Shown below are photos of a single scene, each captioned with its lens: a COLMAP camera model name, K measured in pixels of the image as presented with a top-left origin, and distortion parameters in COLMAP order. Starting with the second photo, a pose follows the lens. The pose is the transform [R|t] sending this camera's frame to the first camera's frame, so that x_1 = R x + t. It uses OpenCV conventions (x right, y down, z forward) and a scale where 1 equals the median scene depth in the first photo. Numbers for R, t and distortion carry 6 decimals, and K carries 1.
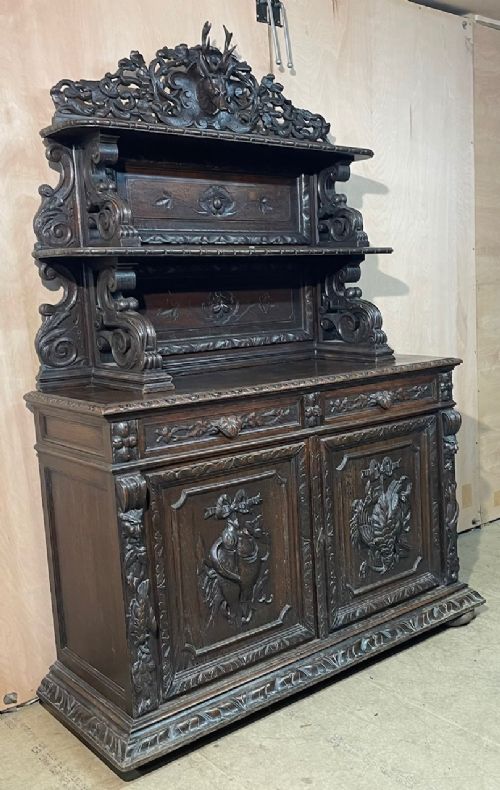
lens RADIAL K [[793.1, 0, 330.6], [0, 793.1, 394.6], [0, 0, 1]] dist [0.038921, 0.000000]
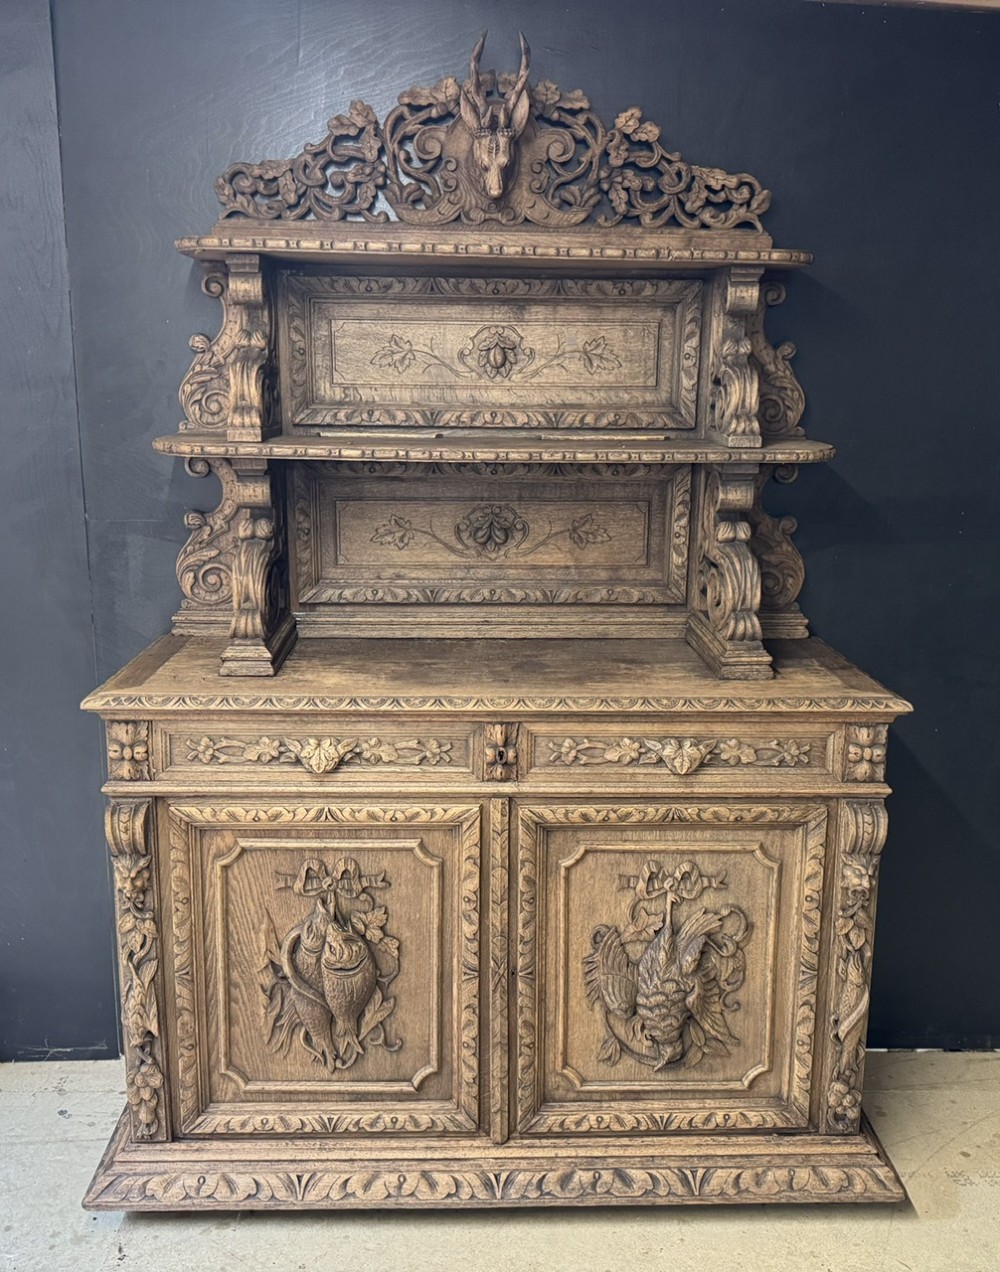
lens RADIAL K [[1200.1, 0, 498.7], [0, 1200.1, 648.6], [0, 0, 1]] dist [0.070974, 0.000000]
pose [[0.774056, 0.191626, -0.603421, 0.443129], [-0.133675, 0.981075, 0.140081, -0.160503], [0.618844, -0.027768, 0.785023, 0.320384]]
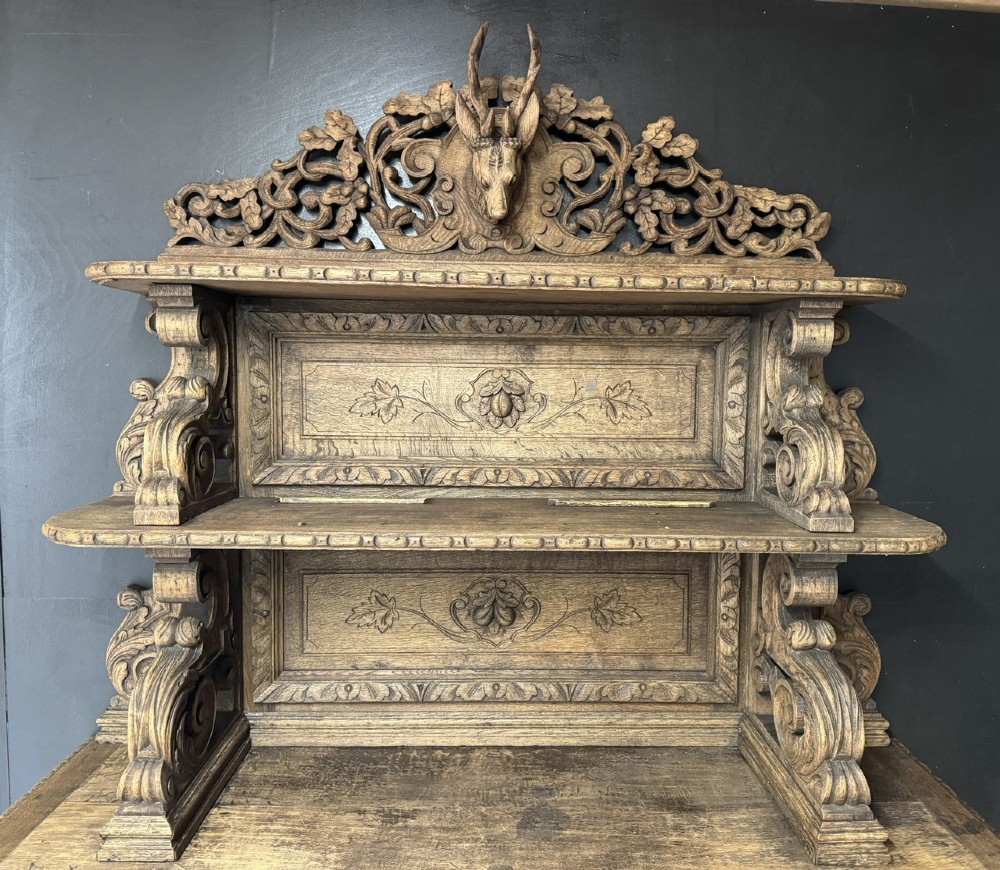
lens RADIAL K [[820.6, 0, 511.5], [0, 820.6, 441.9], [0, 0, 1]] dist [0.108186, -0.148682]
pose [[0.767401, 0.104603, -0.632577, 0.184237], [-0.135372, 0.990795, -0.000386, -0.226438], [0.626714, 0.085929, 0.774497, 0.646703]]
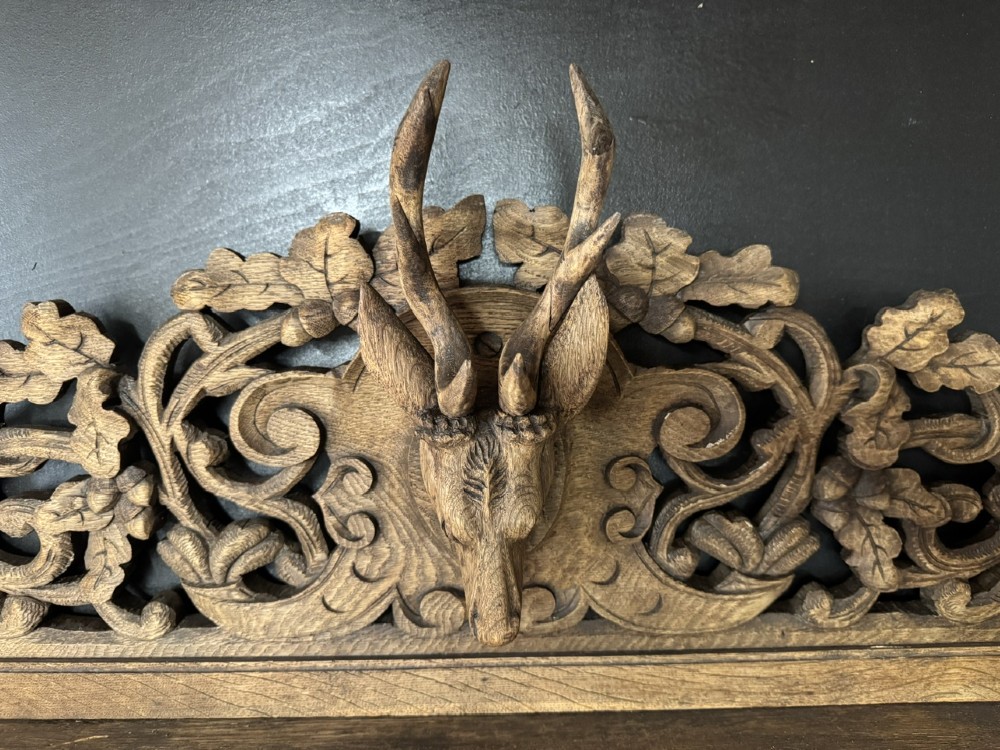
lens RADIAL K [[711.8, 0, 496.3], [0, 711.8, 382.0], [0, 0, 1]] dist [0.028943, -0.052891]
pose [[0.770404, 0.125396, -0.625103, -0.052676], [-0.107632, 0.991975, 0.066340, -0.411167], [0.628405, 0.016172, 0.777718, 0.887565]]
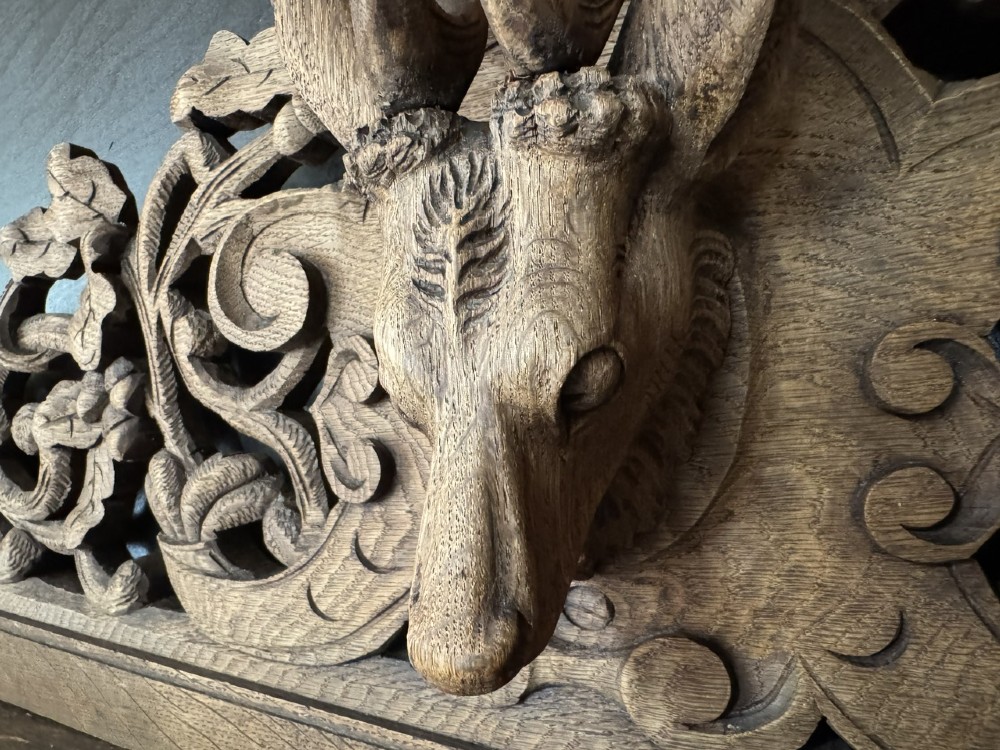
lens RADIAL K [[711.8, 0, 450.0], [0, 711.8, 382.0], [0, 0, 1]] dist [0.028943, -0.052891]
pose [[0.350574, 0.007679, -0.936503, -0.084431], [-0.169231, 0.984025, -0.055282, -0.370543], [0.921118, 0.177865, 0.346273, 0.973392]]
